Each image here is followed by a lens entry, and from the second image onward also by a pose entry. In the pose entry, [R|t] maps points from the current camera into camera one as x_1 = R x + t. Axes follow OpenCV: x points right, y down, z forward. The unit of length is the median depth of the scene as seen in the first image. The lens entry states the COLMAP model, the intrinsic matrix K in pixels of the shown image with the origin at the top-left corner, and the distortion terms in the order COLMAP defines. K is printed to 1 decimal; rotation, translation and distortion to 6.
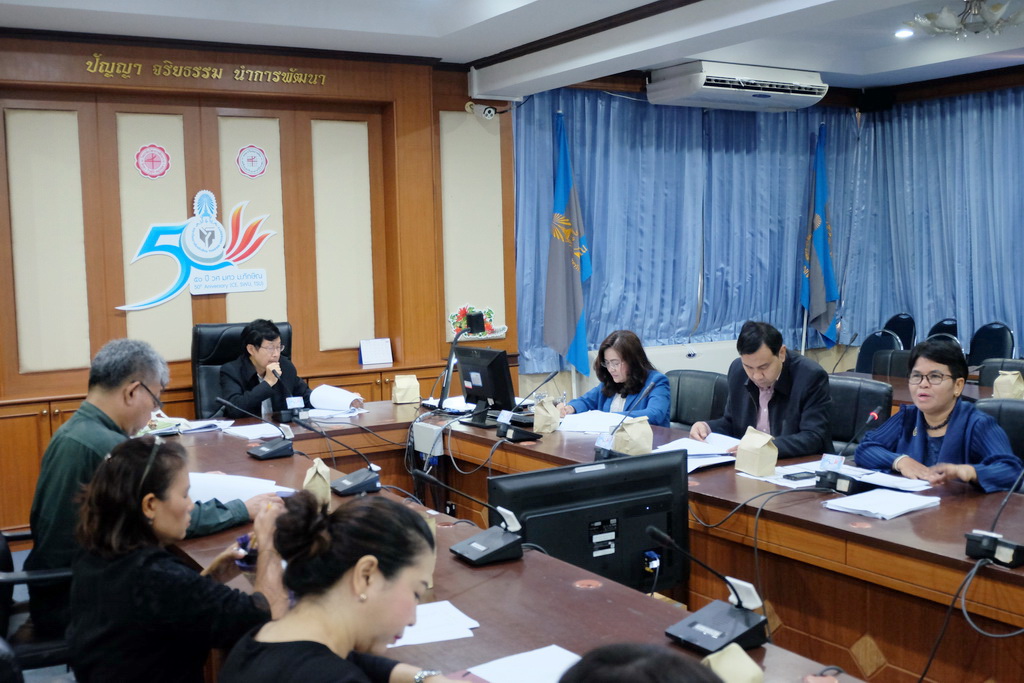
lens RADIAL K [[1135.1, 0, 536.1], [0, 1135.1, 328.3], [0, 0, 1]] dist [-0.054947, 0.126383]
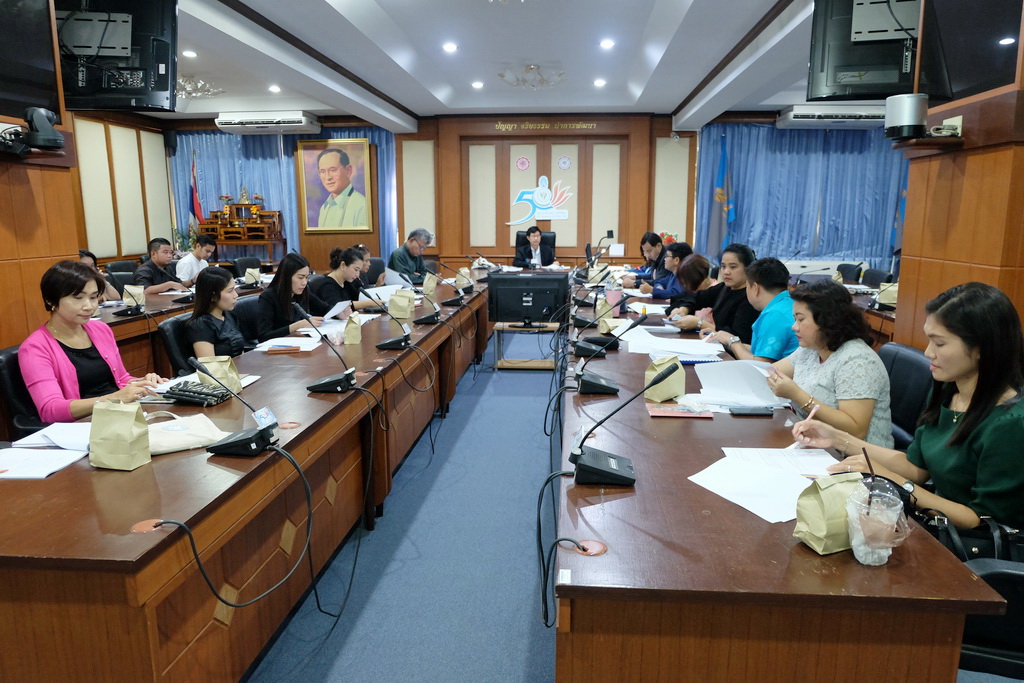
lens RADIAL K [[702.4, 0, 519.9], [0, 702.4, 338.3], [0, 0, 1]] dist [-0.064622, 0.081310]
pose [[0.804963, 0.131163, -0.578646, 0.503995], [-0.064247, 0.988794, 0.134758, 0.018821], [0.589836, -0.071299, 0.804369, -0.218319]]
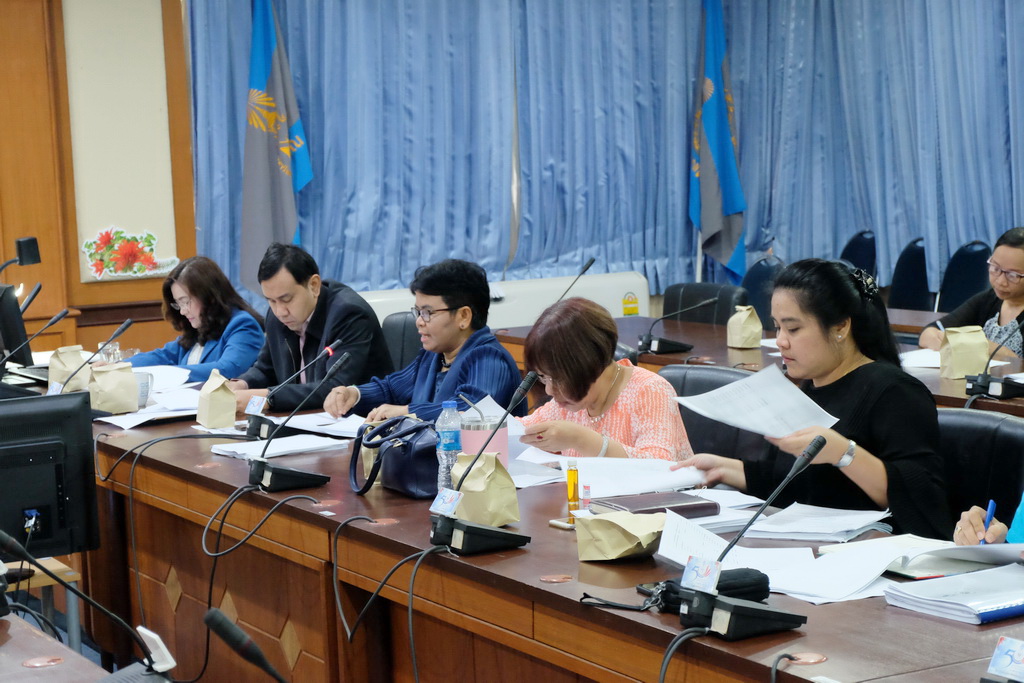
lens RADIAL K [[2168.8, 0, 554.3], [0, 2168.8, 322.5], [0, 0, 1]] dist [0.075486, 0.181777]
pose [[0.998617, -0.013788, -0.050729, 0.270775], [0.014900, 0.999655, 0.021611, 0.012143], [0.050414, -0.022337, 0.998479, -0.290089]]
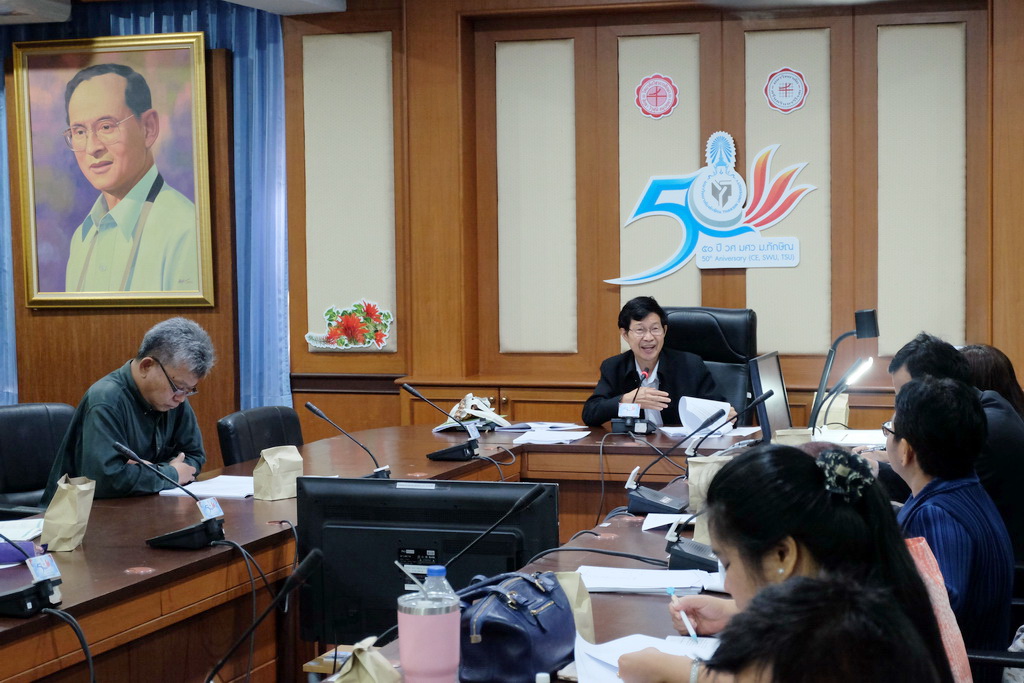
lens RADIAL K [[1926.7, 0, 536.1], [0, 1926.7, 320.9], [0, 0, 1]] dist [0.025969, 0.028525]
pose [[0.653713, 0.058806, -0.754455, 0.538586], [-0.060032, 0.997864, 0.025762, -0.018912], [0.754358, 0.028450, 0.655846, 0.055715]]
